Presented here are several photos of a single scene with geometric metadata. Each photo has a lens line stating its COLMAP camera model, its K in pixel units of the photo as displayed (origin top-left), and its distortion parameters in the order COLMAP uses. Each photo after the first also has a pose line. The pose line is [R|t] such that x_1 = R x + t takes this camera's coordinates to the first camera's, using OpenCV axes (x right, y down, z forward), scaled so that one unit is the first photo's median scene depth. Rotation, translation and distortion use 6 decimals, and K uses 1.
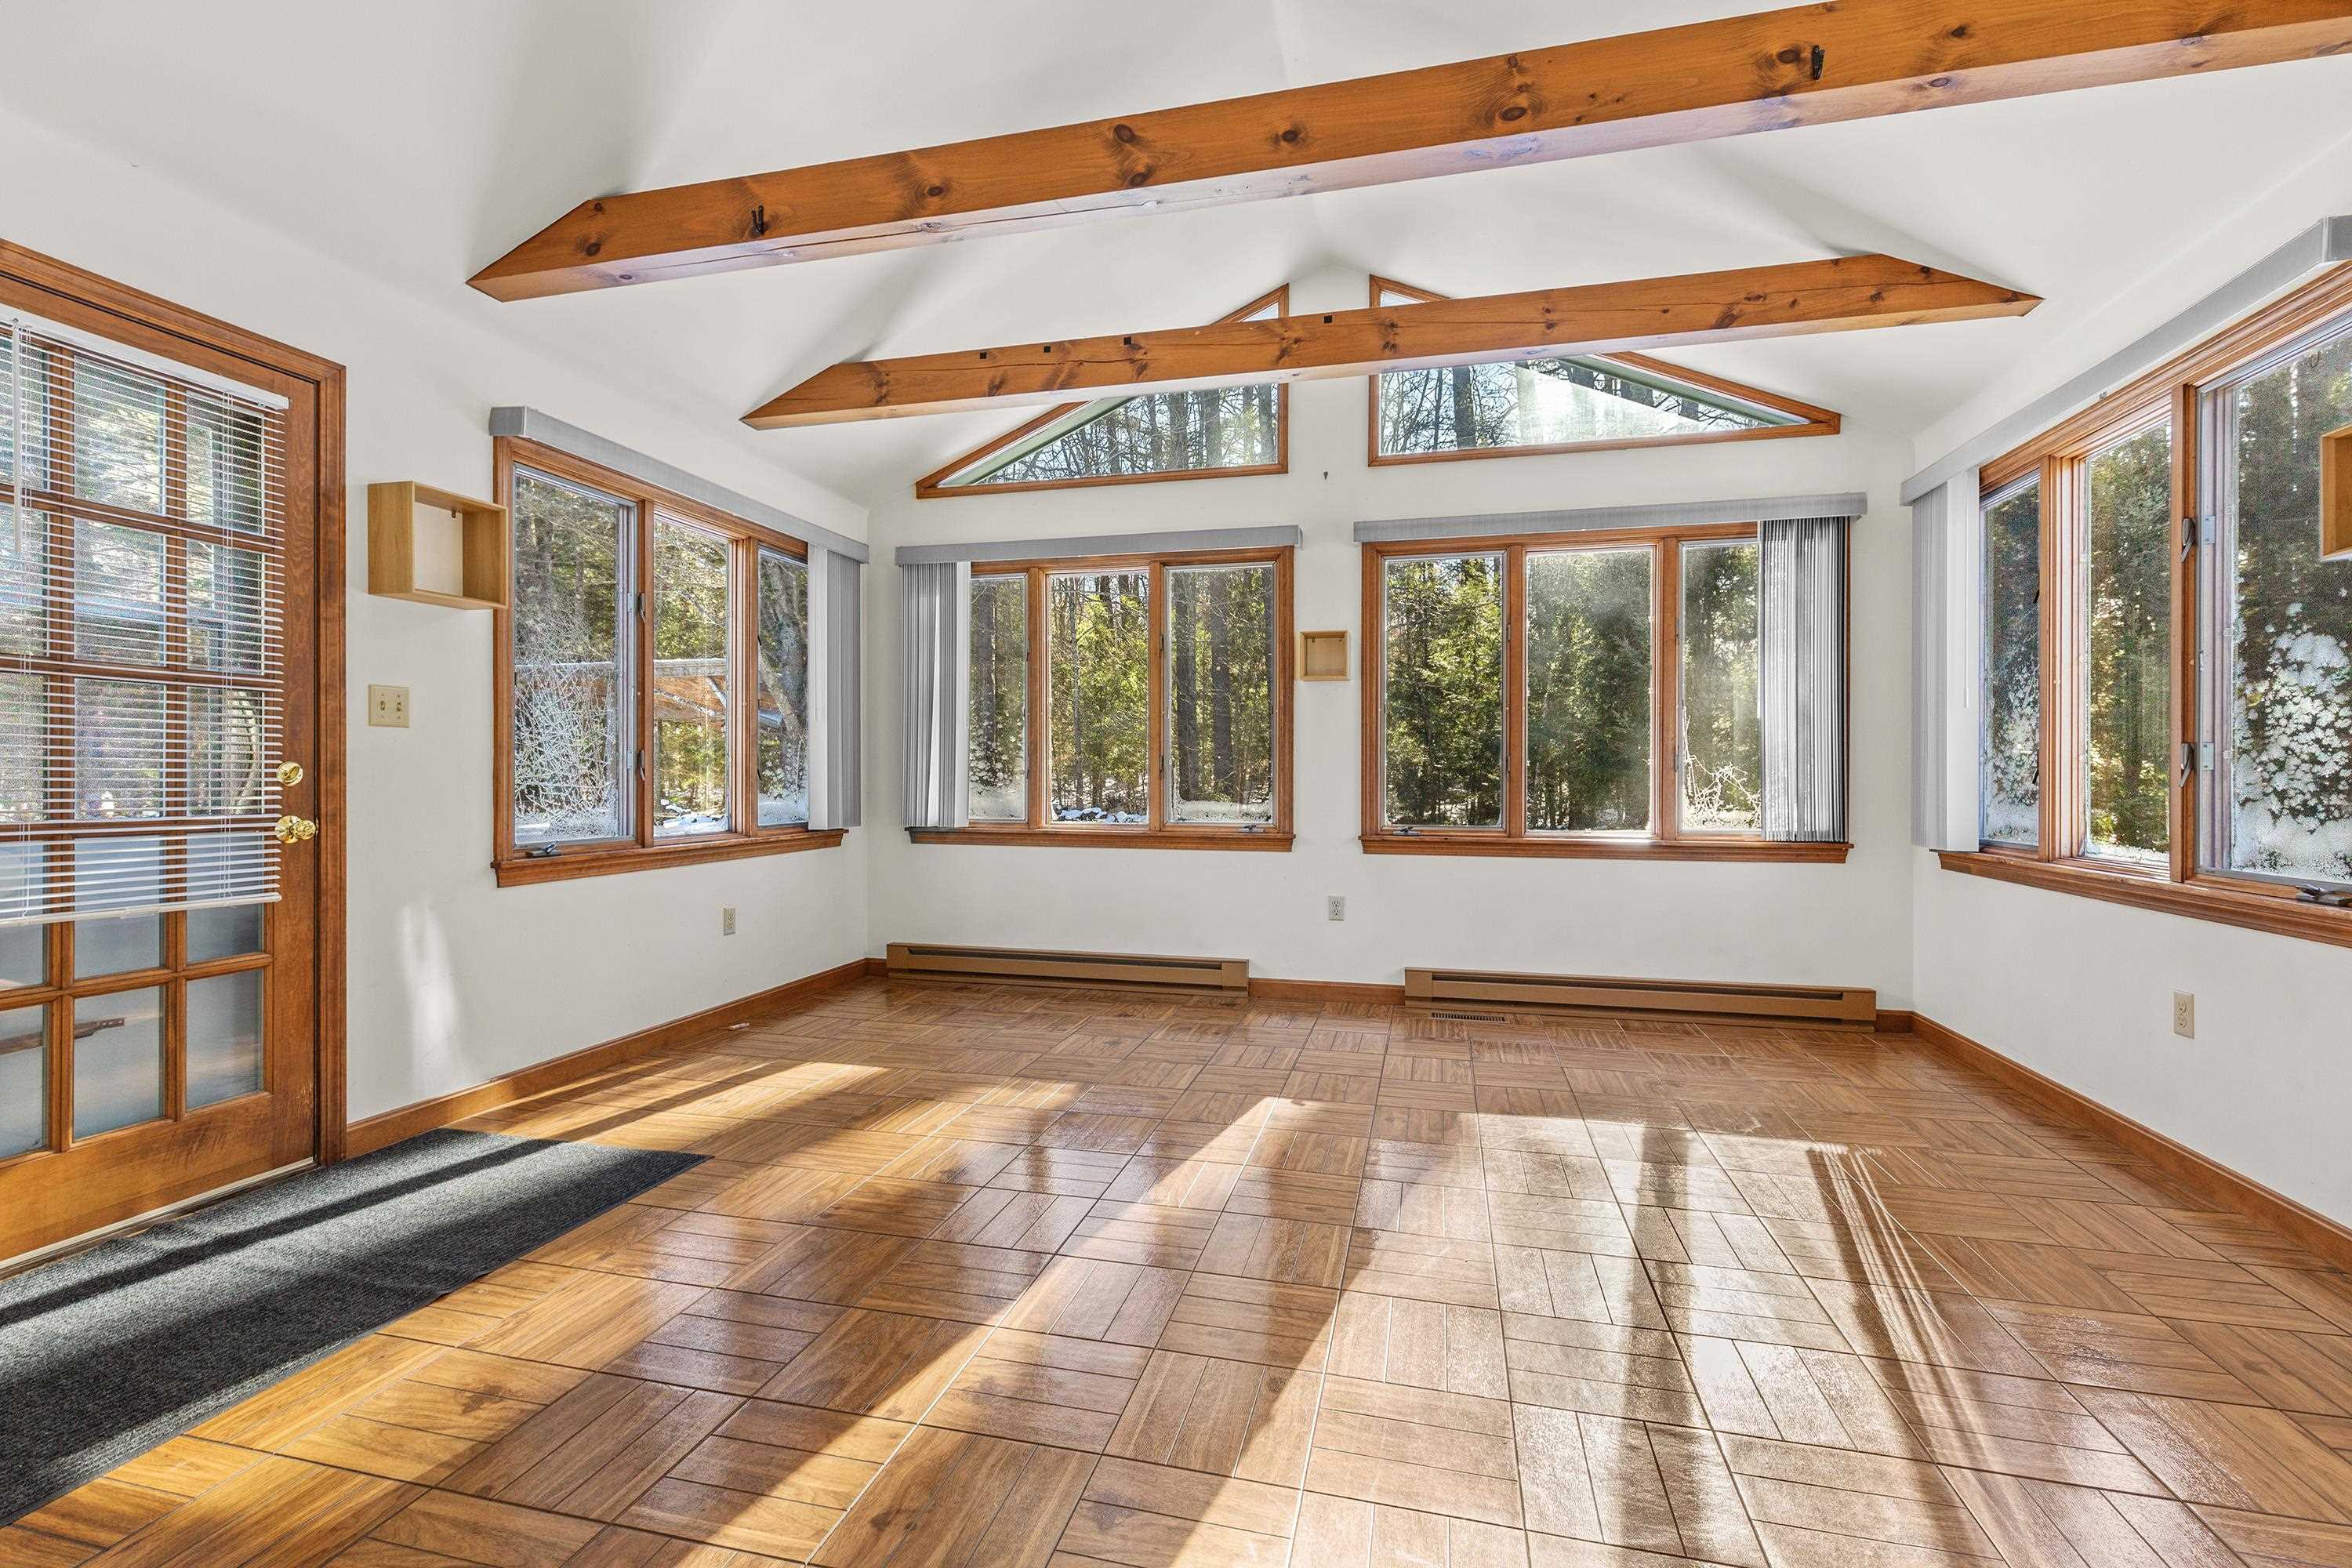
lens RADIAL K [[1055.0, 0, 1170.6], [0, 1055.0, 774.6], [0, 0, 1]] dist [0.002232, -0.000891]
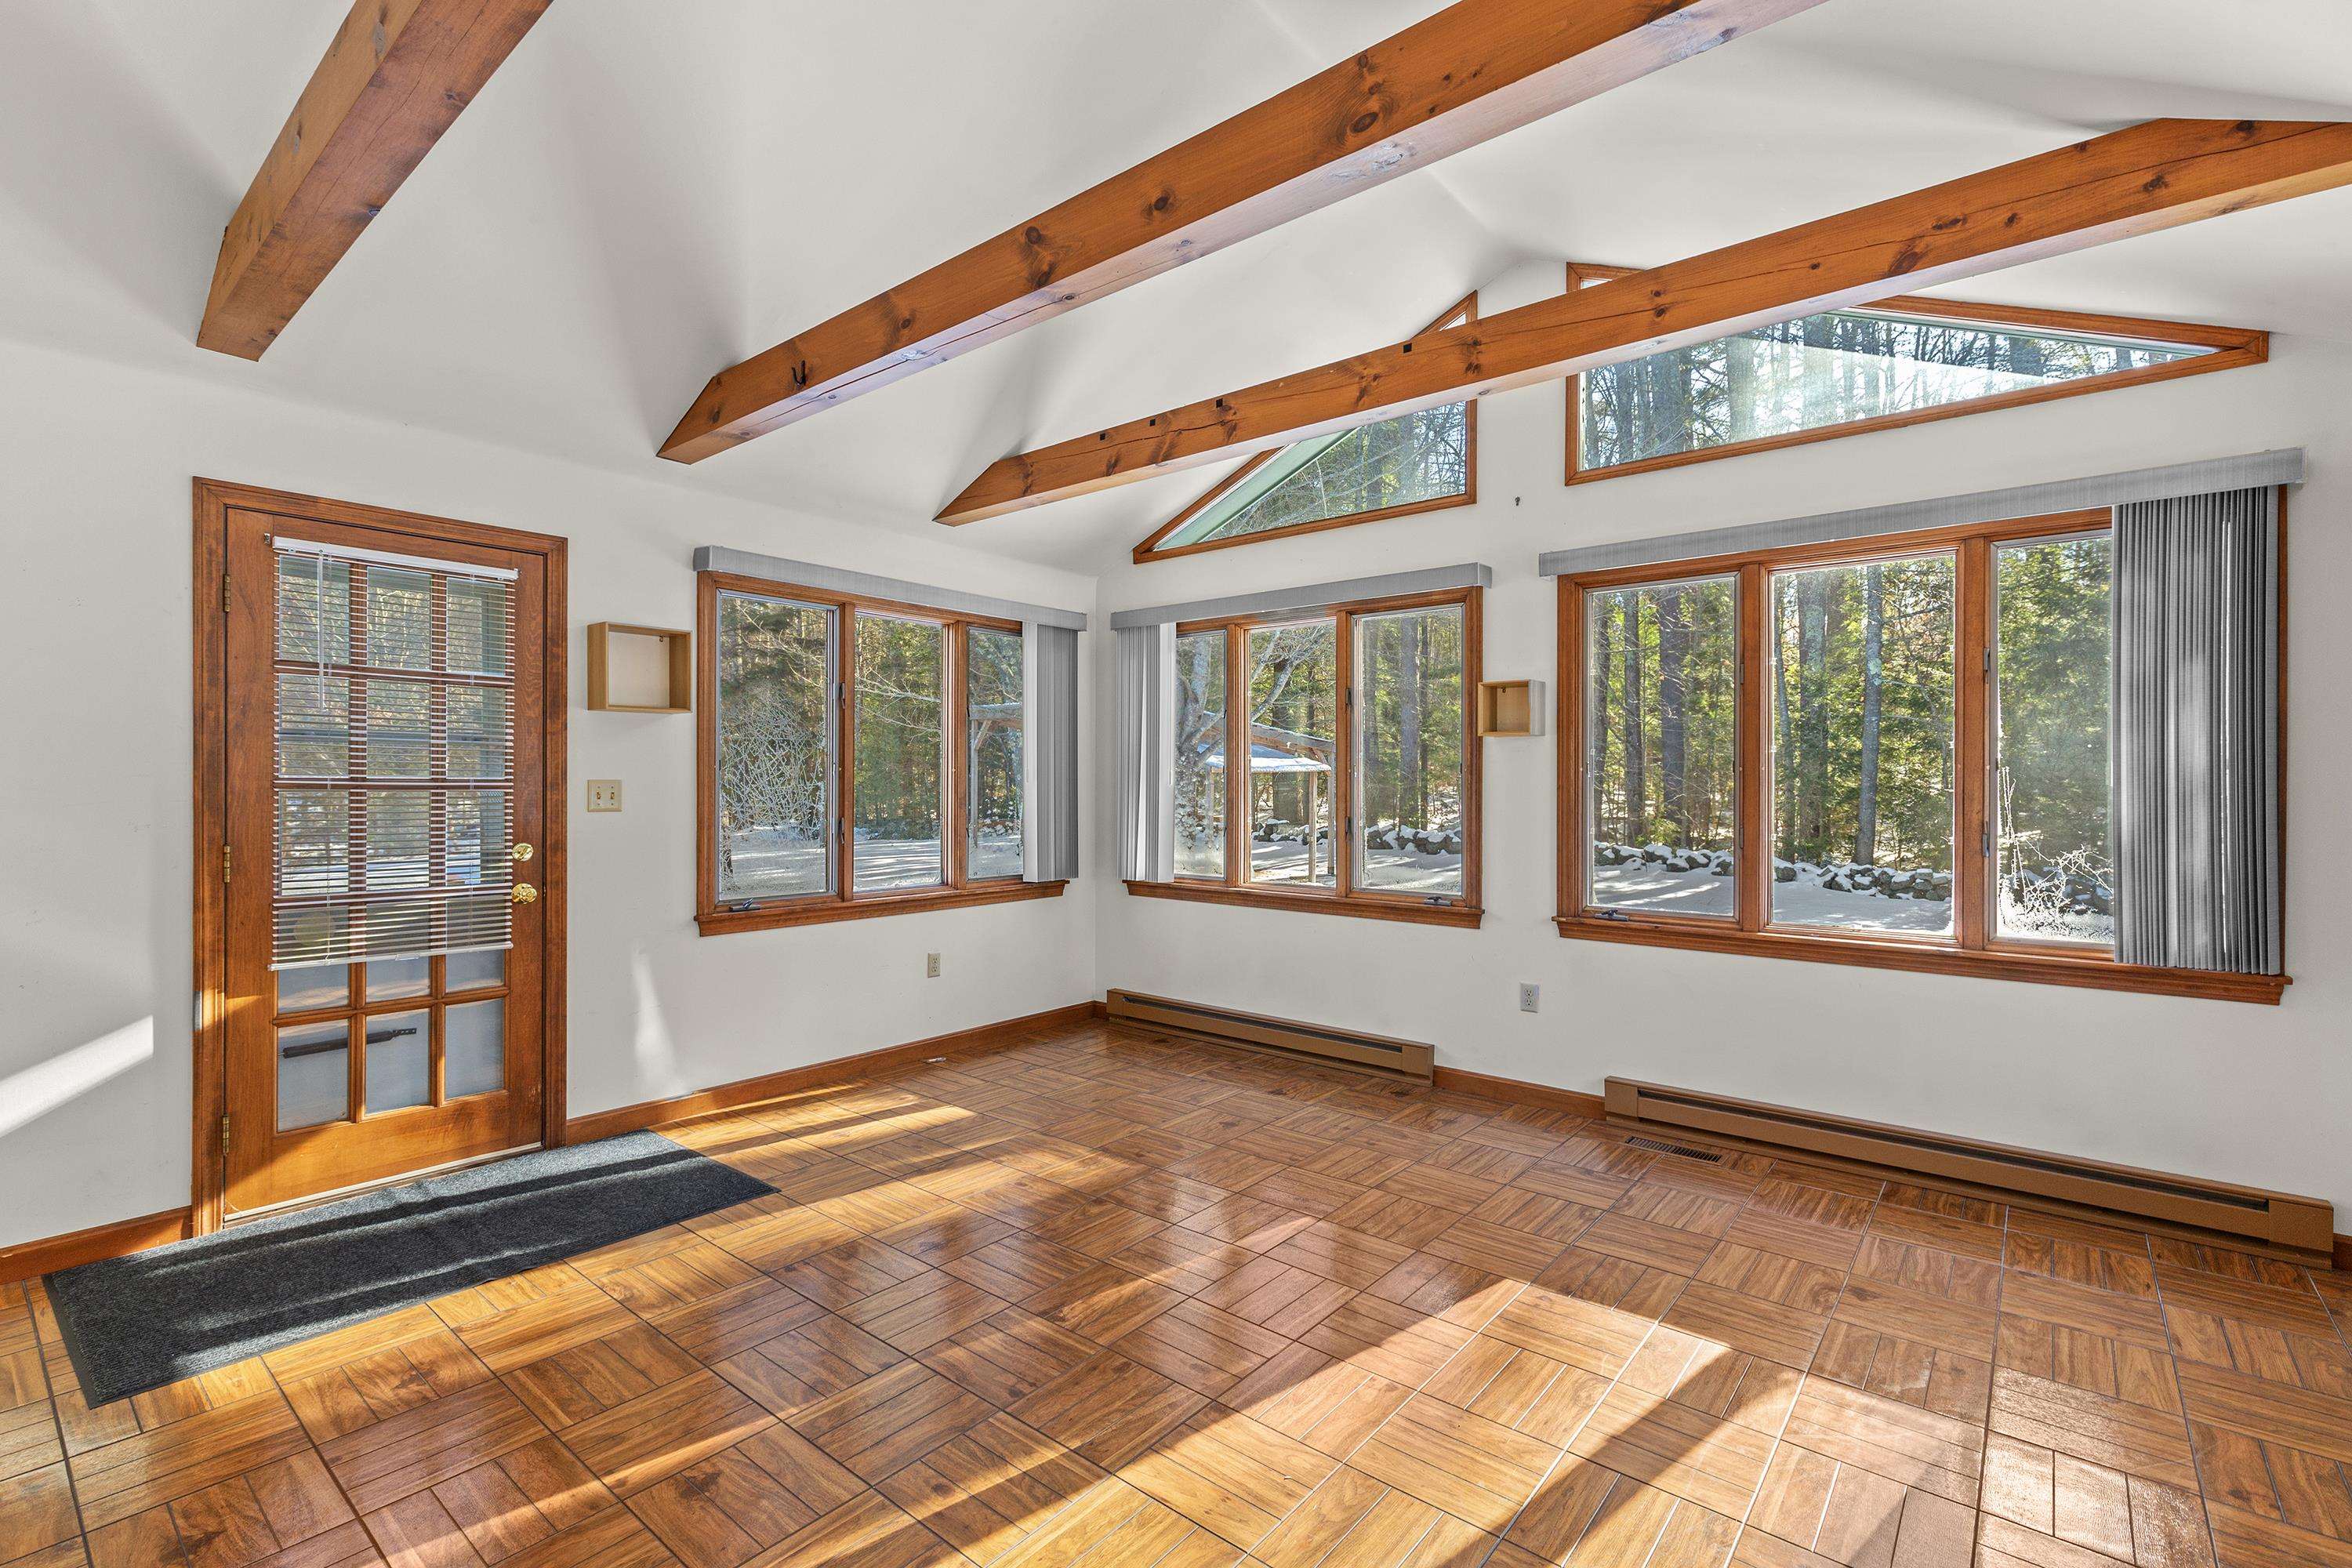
lens RADIAL K [[1055.0, 0, 1169.3], [0, 1055.0, 783.0], [0, 0, 1]] dist [0.002232, -0.000891]
pose [[0.900844, 0.000689, -0.434142, 0.337958], [-0.001274, 0.999999, -0.001058, -0.061886], [0.434141, 0.001506, 0.900844, 0.110008]]
